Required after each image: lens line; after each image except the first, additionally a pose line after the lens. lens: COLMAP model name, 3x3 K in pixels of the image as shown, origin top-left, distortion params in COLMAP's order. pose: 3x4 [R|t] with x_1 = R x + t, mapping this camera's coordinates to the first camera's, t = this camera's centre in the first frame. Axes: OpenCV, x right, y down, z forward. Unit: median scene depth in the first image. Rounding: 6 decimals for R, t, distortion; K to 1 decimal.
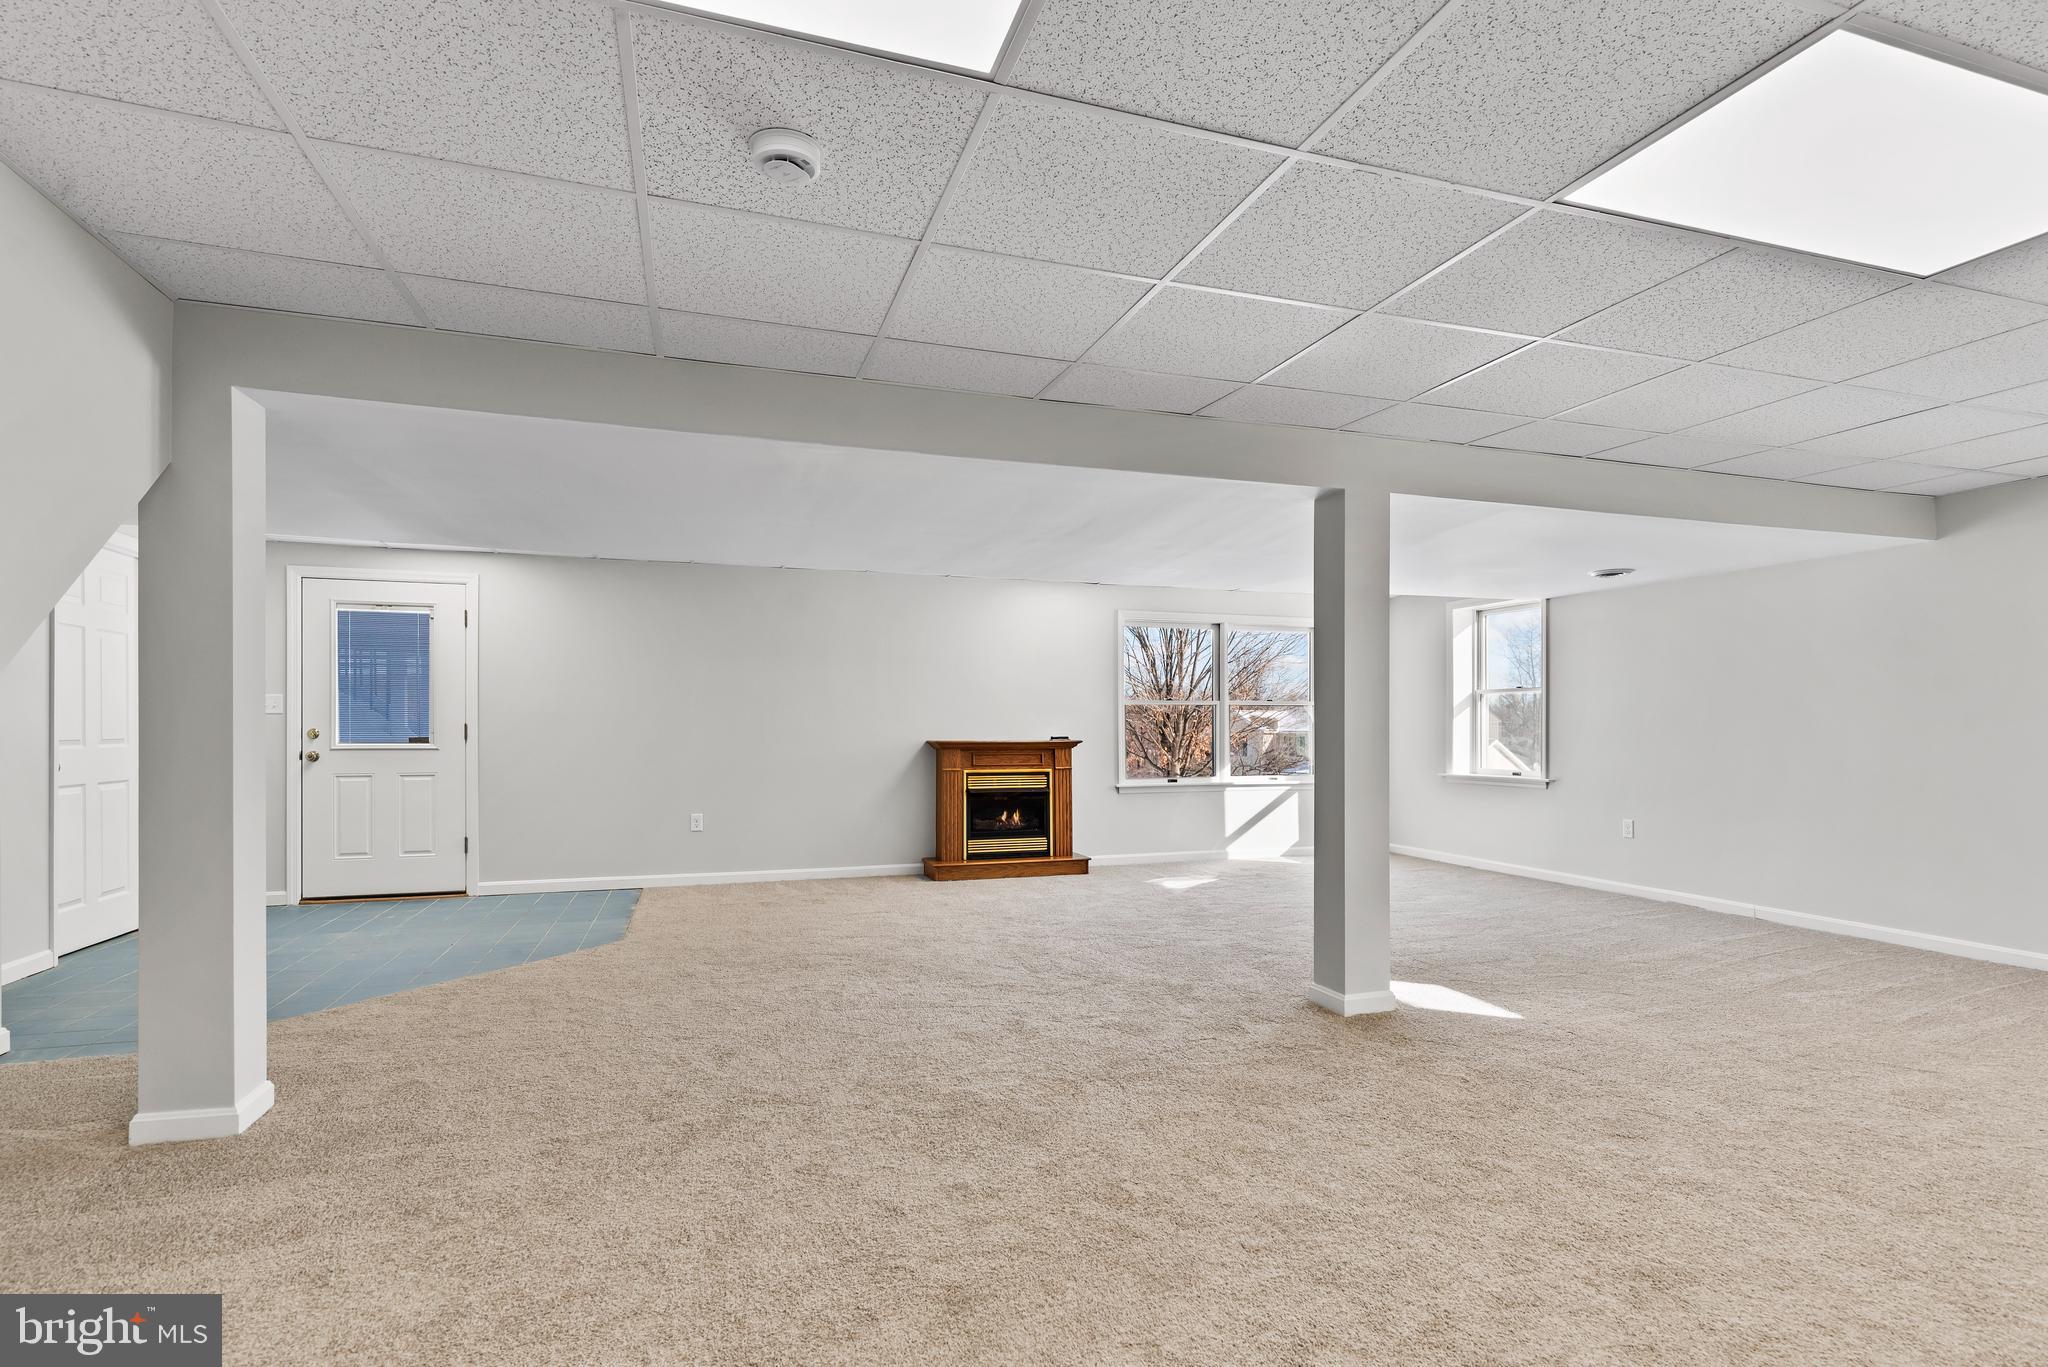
lens RADIAL K [[1001.9, 0, 1022.6], [0, 1001.9, 700.1], [0, 0, 1]] dist [0.001038, 0.000254]
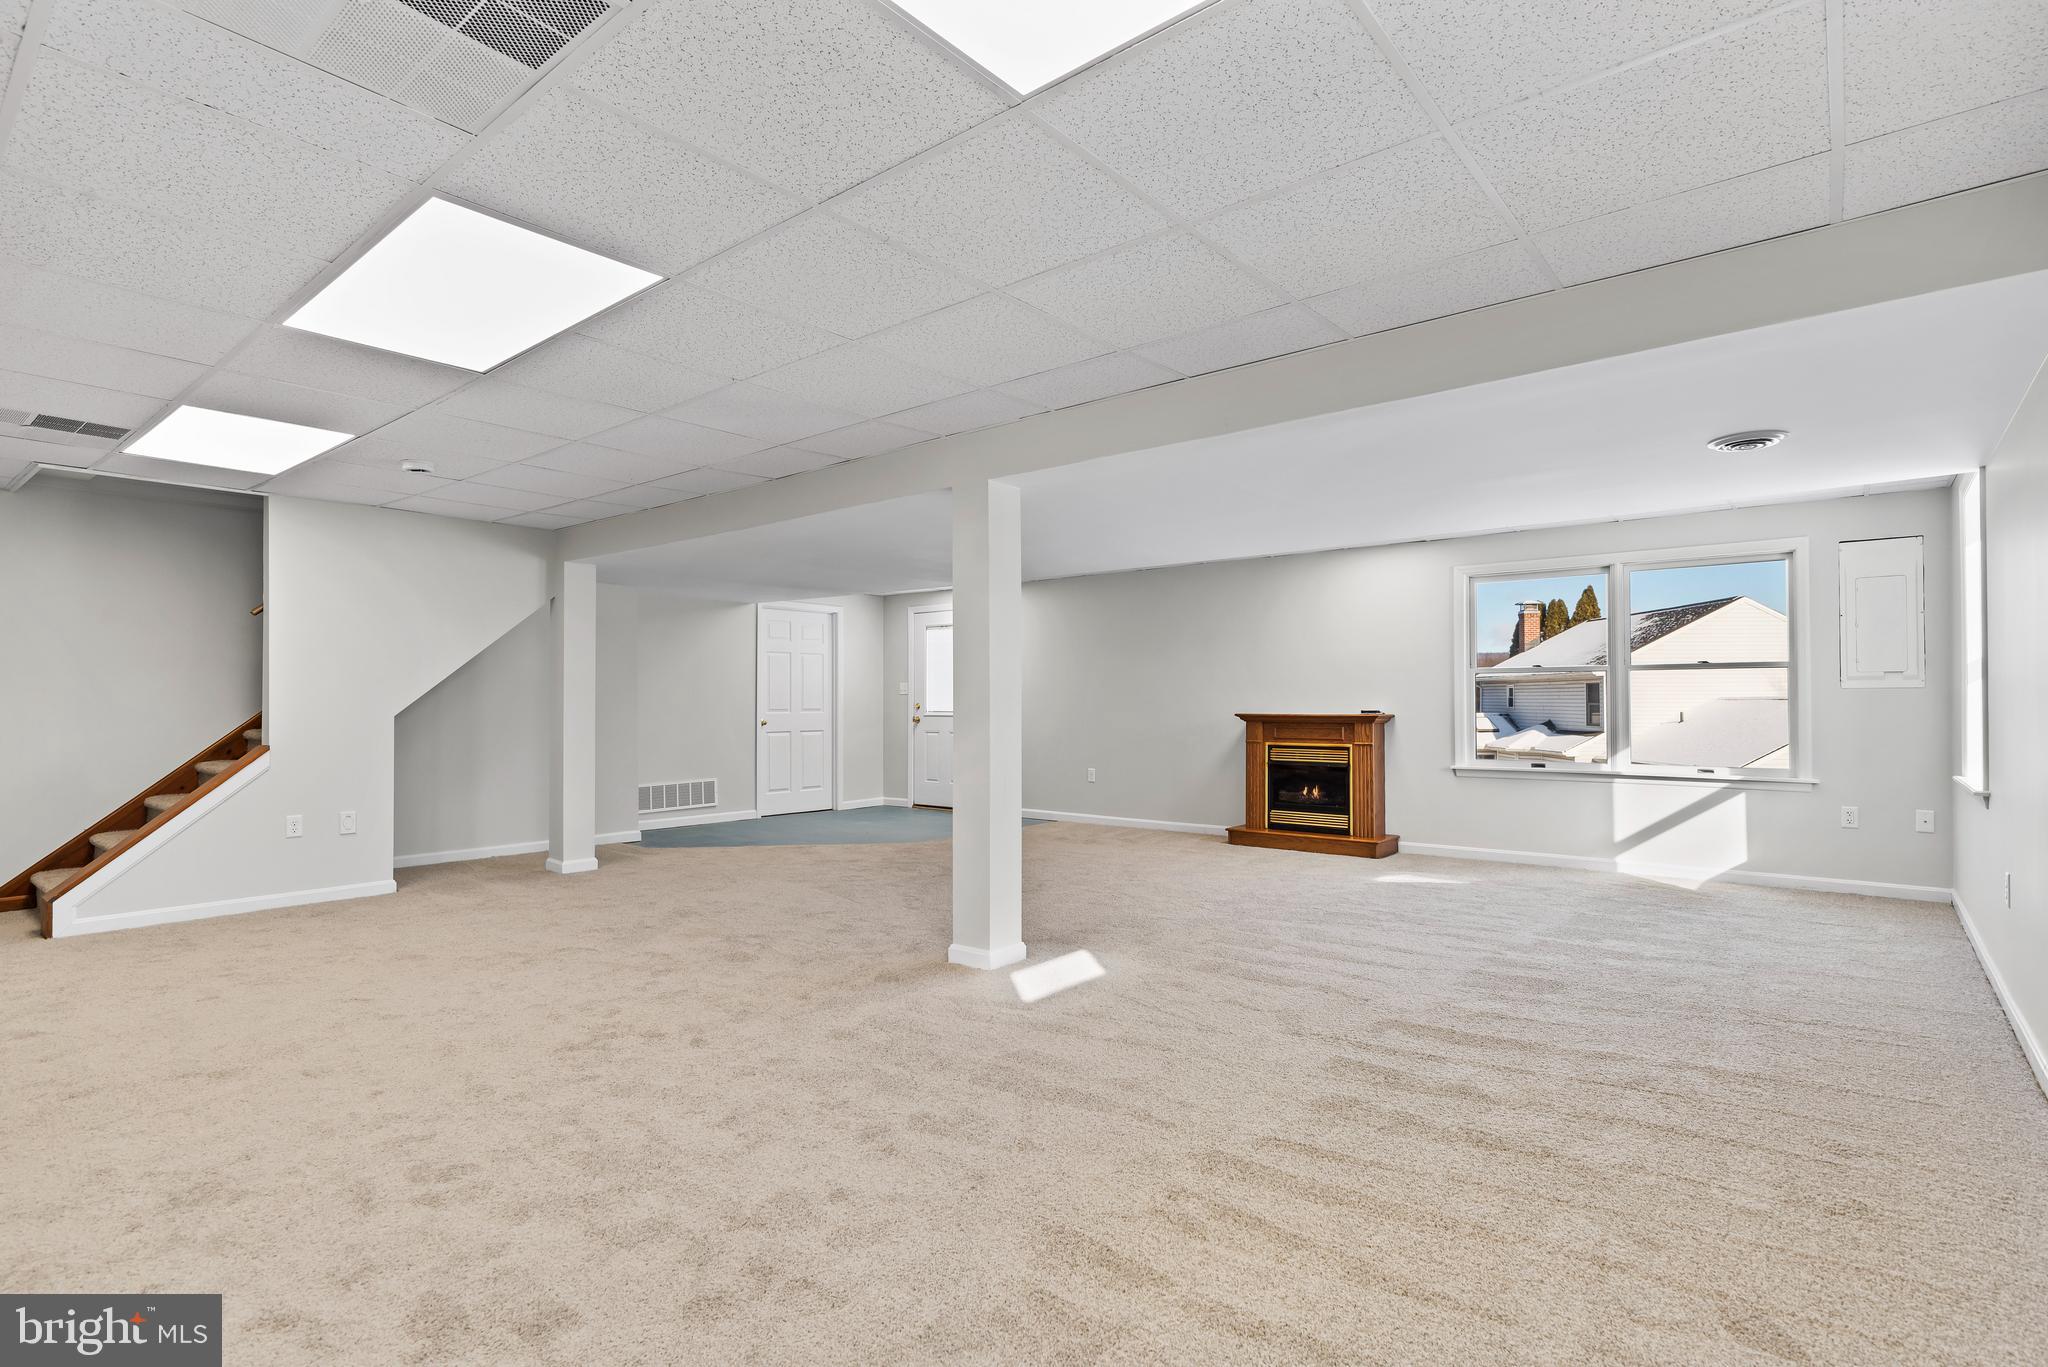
lens RADIAL K [[1001.9, 0, 1022.6], [0, 1001.9, 700.1], [0, 0, 1]] dist [0.001038, 0.000254]
pose [[0.552835, 0.001325, -0.833290, 0.652458], [0.022923, 0.999596, 0.016797, 0.003555], [0.832975, -0.028388, 0.552581, 0.216620]]
